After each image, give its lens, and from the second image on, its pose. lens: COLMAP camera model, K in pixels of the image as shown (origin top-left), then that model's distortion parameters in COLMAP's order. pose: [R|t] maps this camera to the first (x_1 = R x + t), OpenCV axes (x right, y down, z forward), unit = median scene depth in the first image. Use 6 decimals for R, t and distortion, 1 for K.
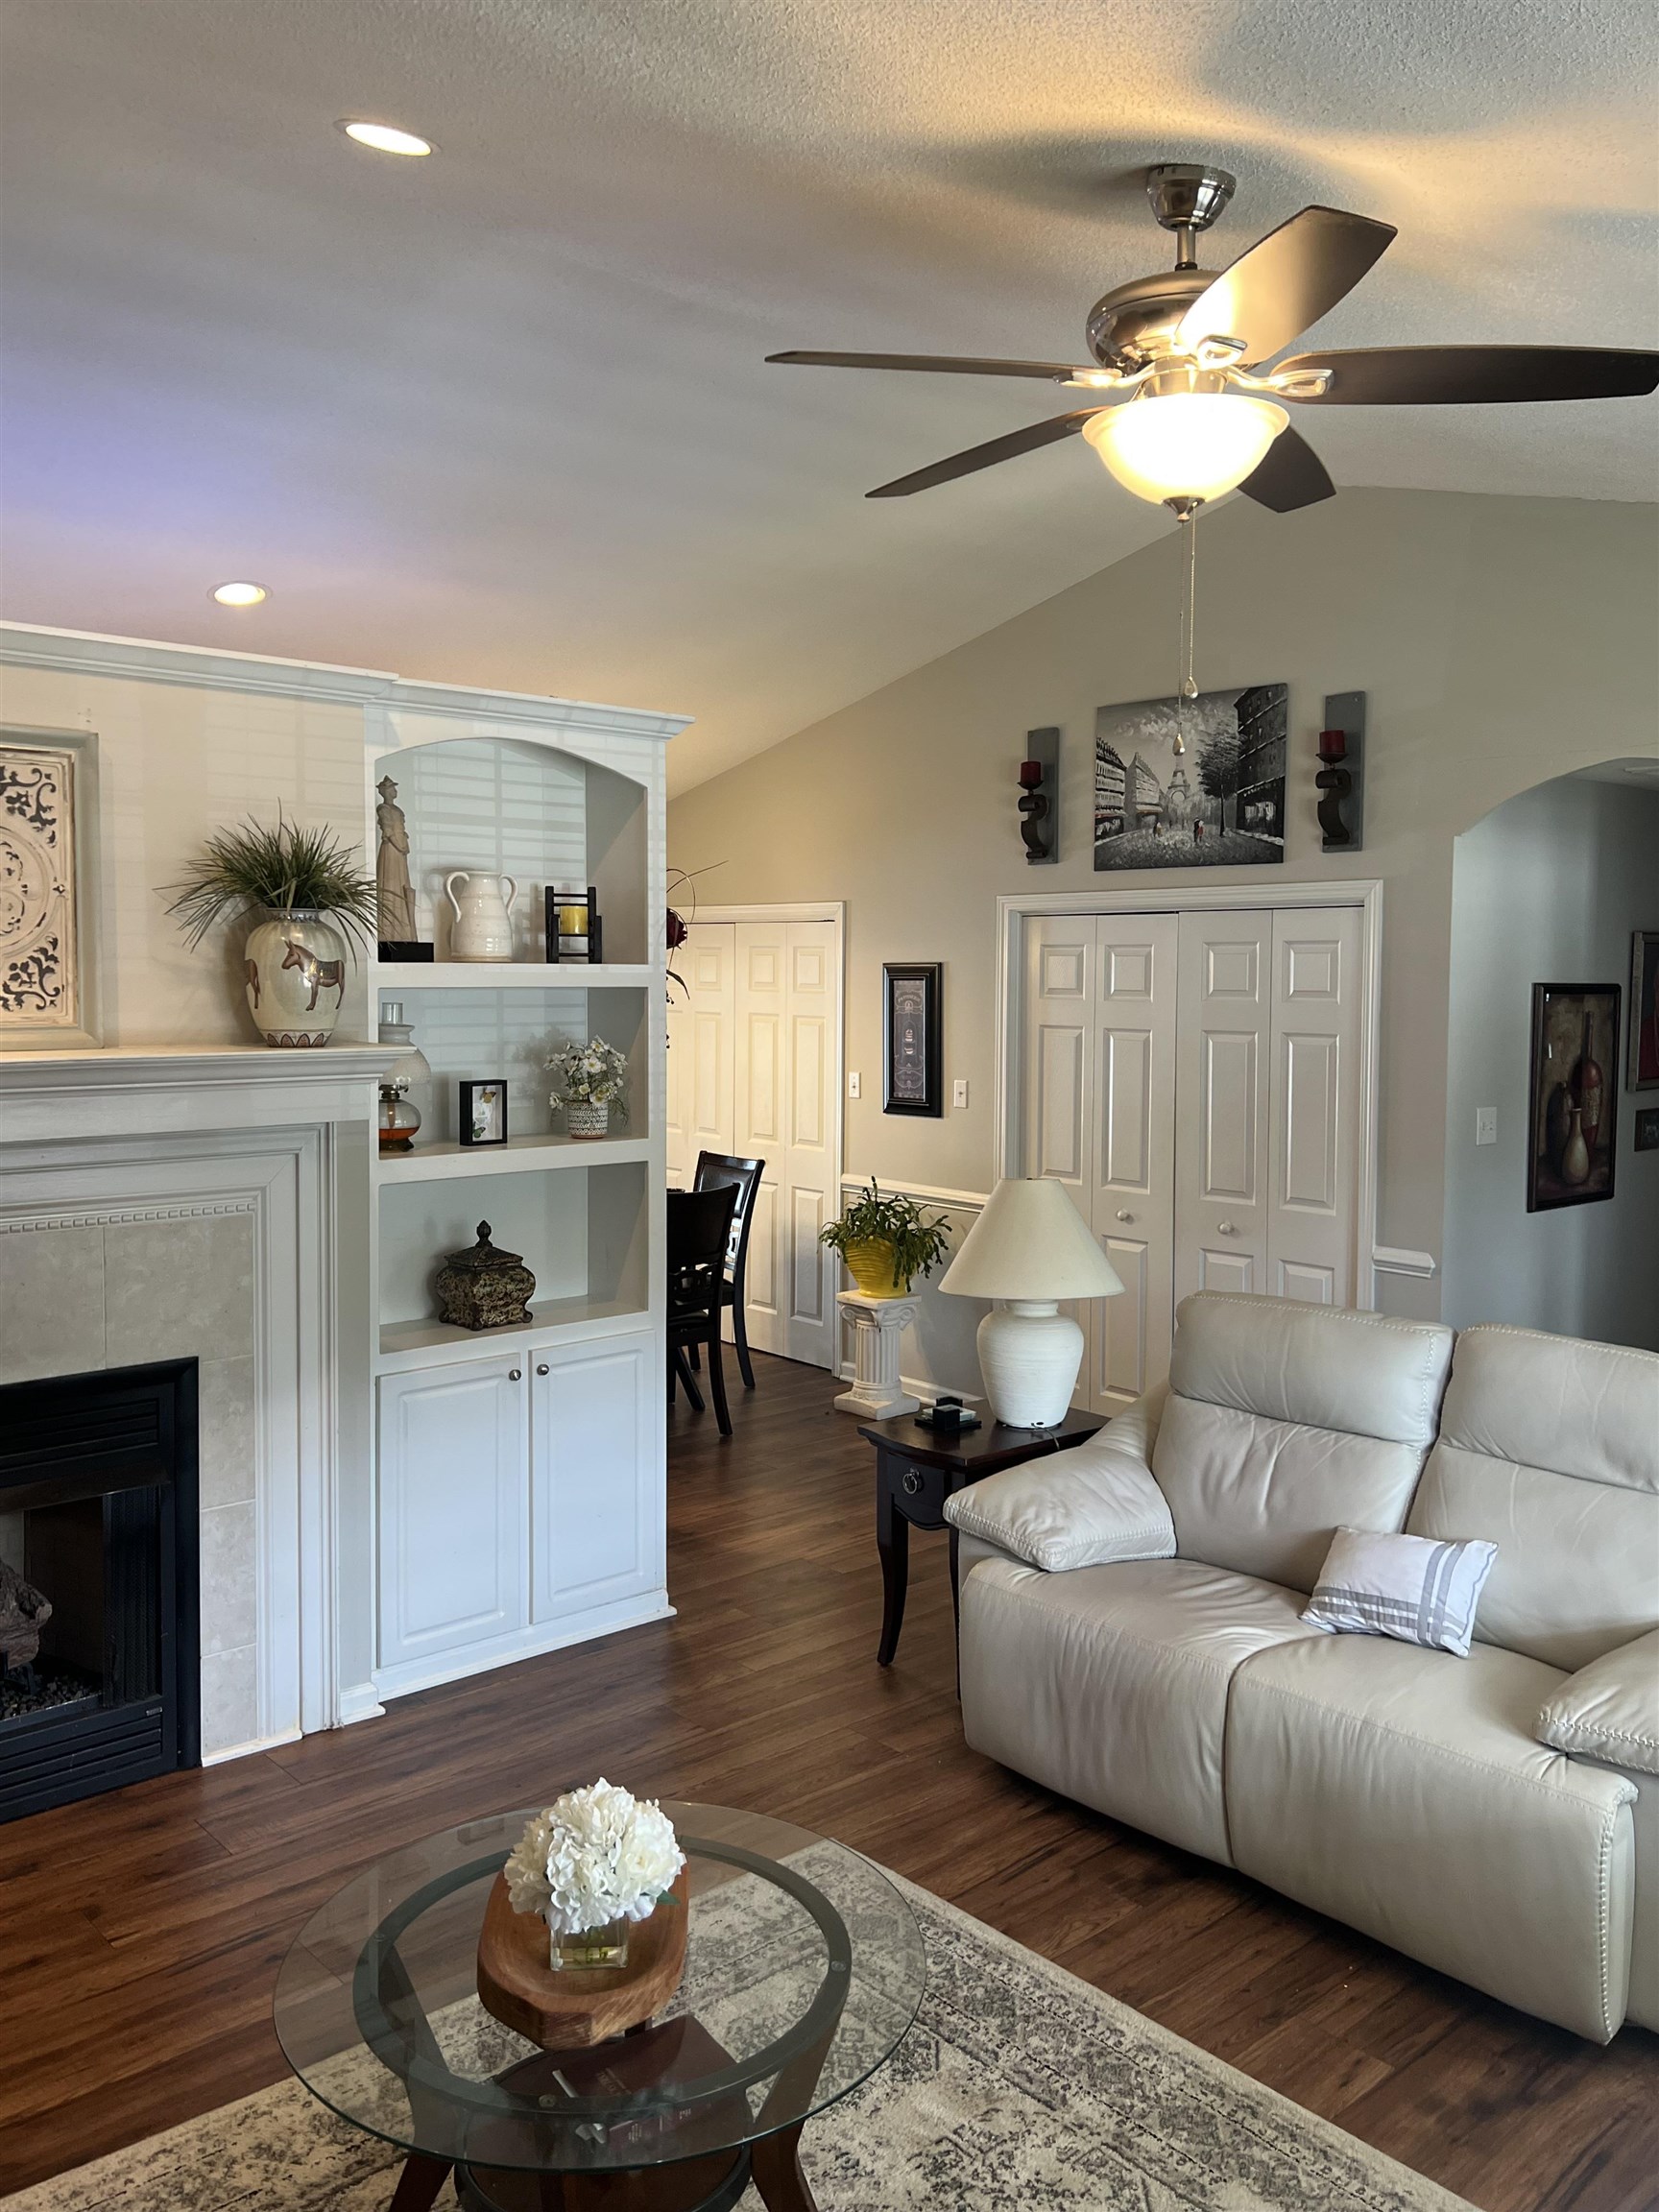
lens RADIAL K [[1747.0, 0, 744.8], [0, 1747.0, 1081.9], [0, 0, 1]] dist [0.049659, -0.048284]
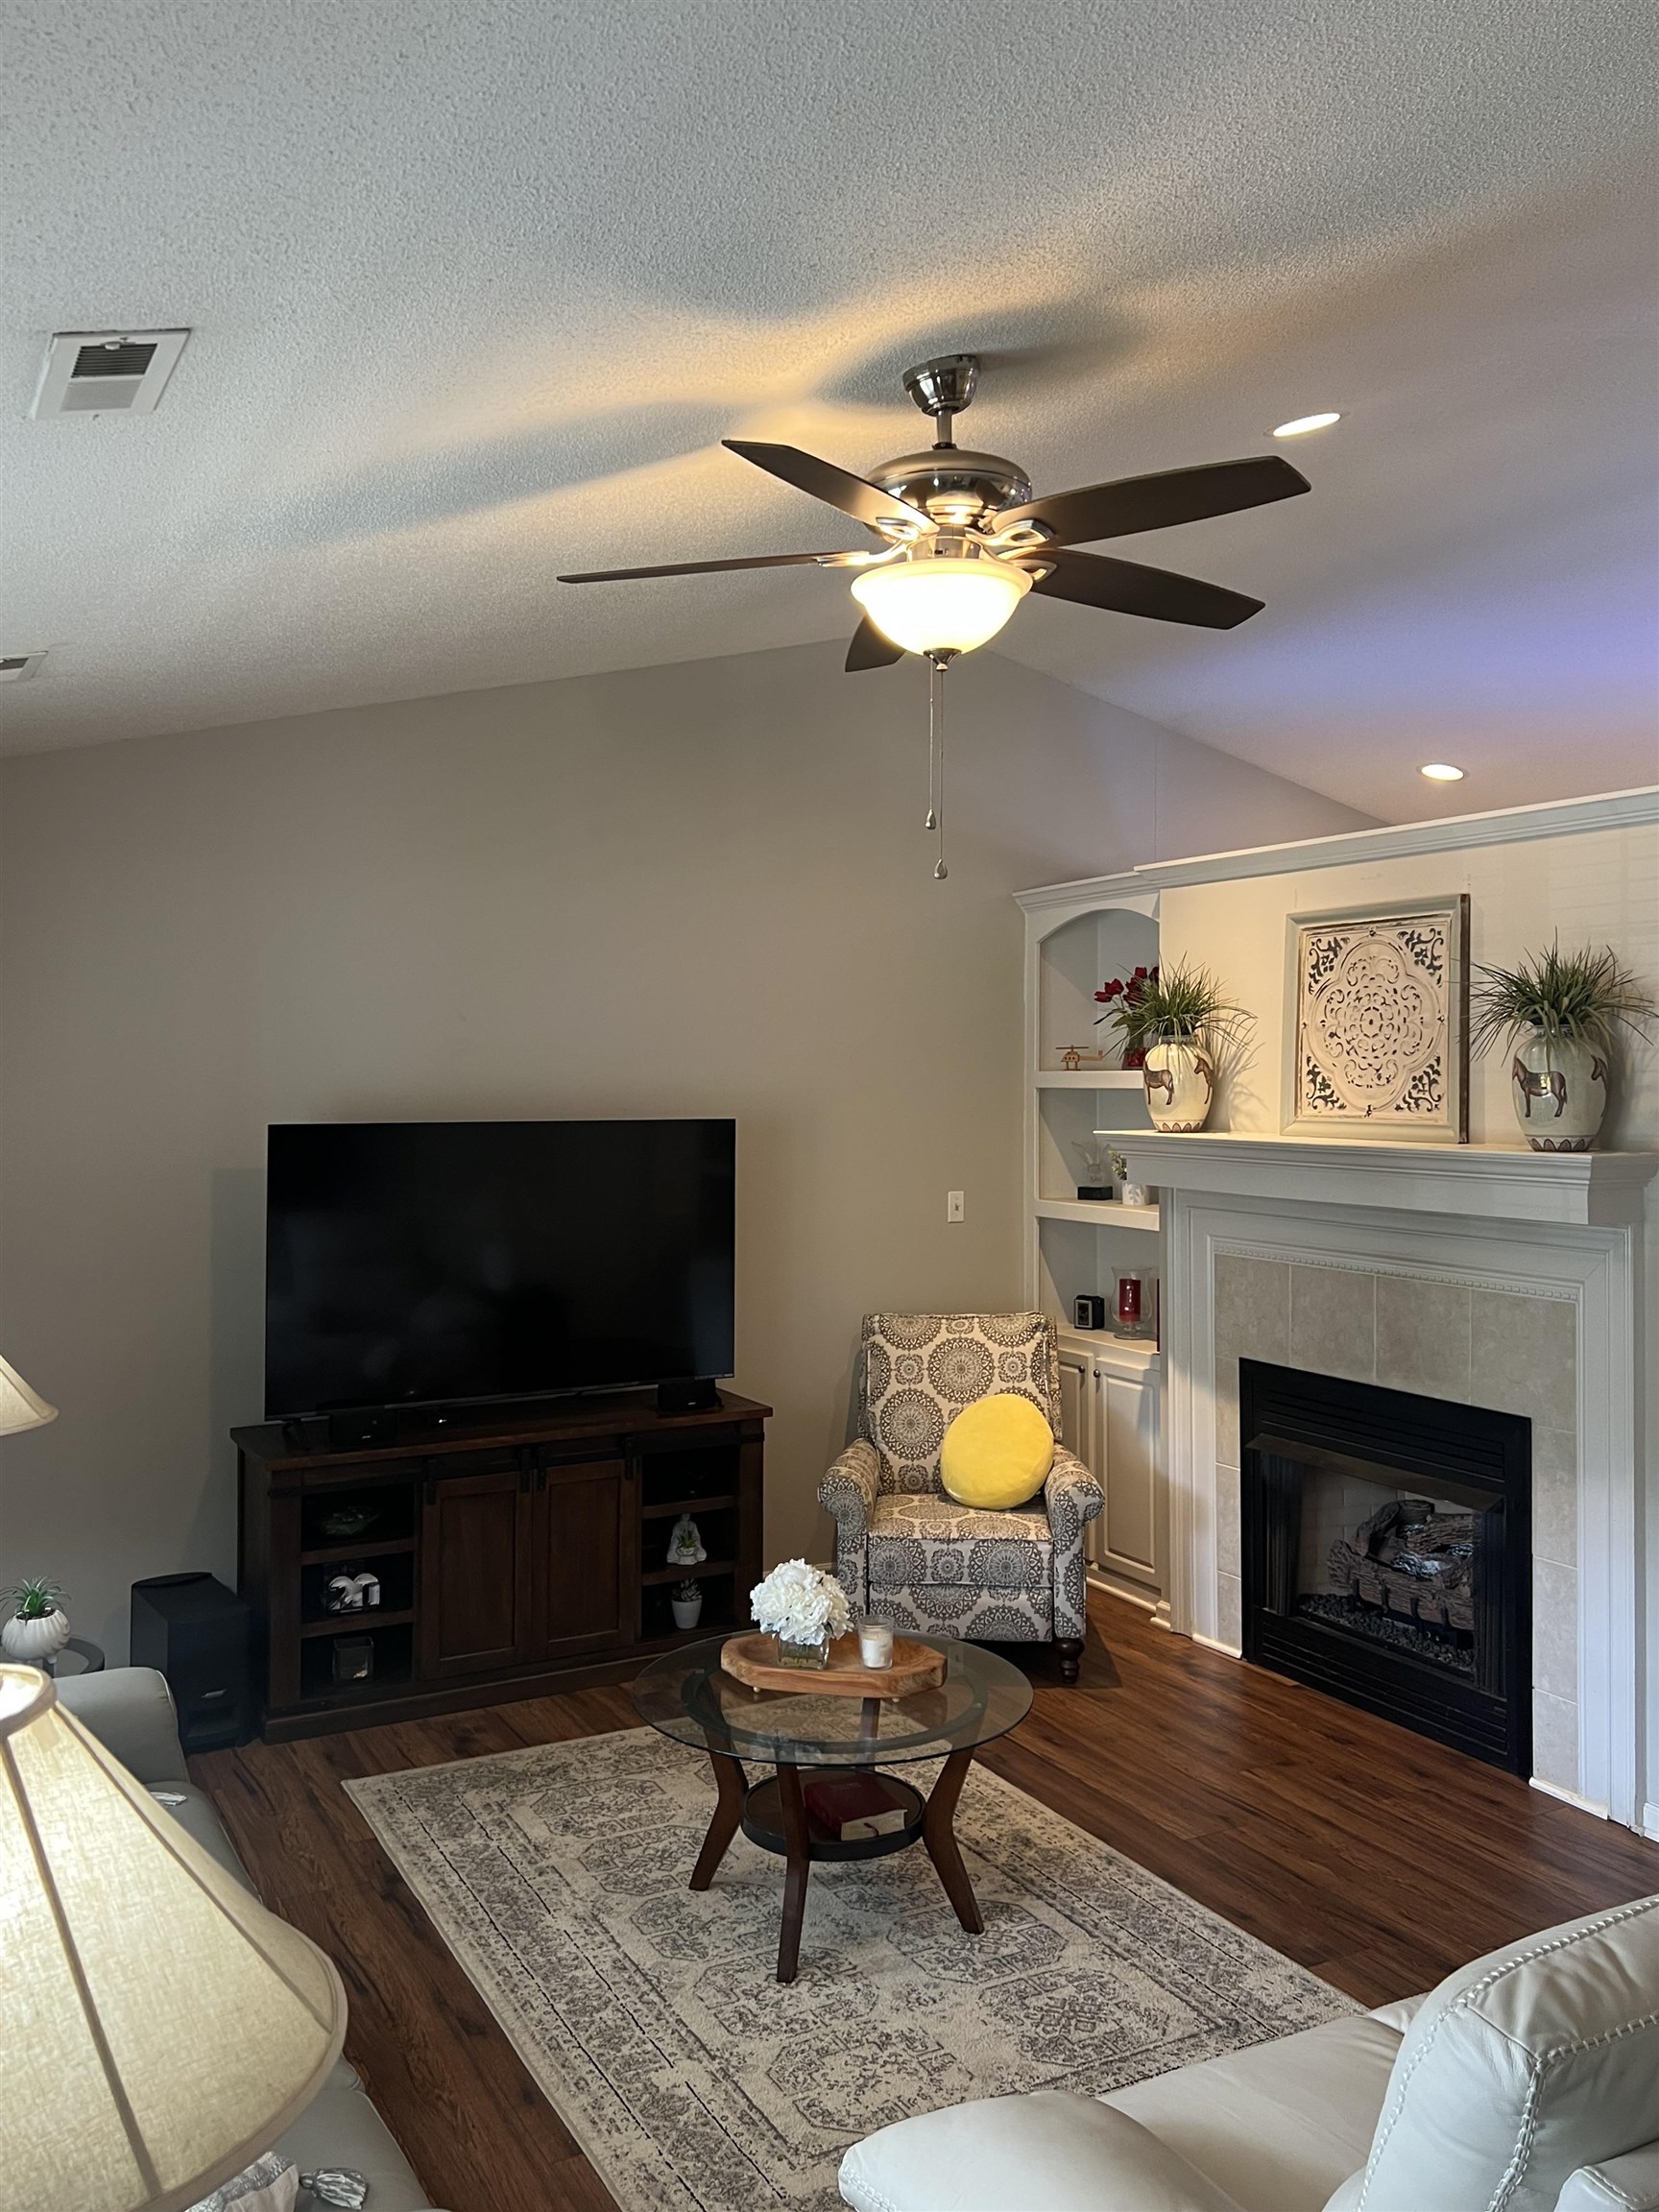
lens RADIAL K [[1747.0, 0, 835.7], [0, 1747.0, 1091.5], [0, 0, 1]] dist [0.049659, -0.048284]
pose [[-0.205945, 0.005718, -0.978547, 0.972381], [-0.056752, 0.998230, 0.017776, -0.054563], [0.976917, 0.059195, -0.205256, 0.842807]]
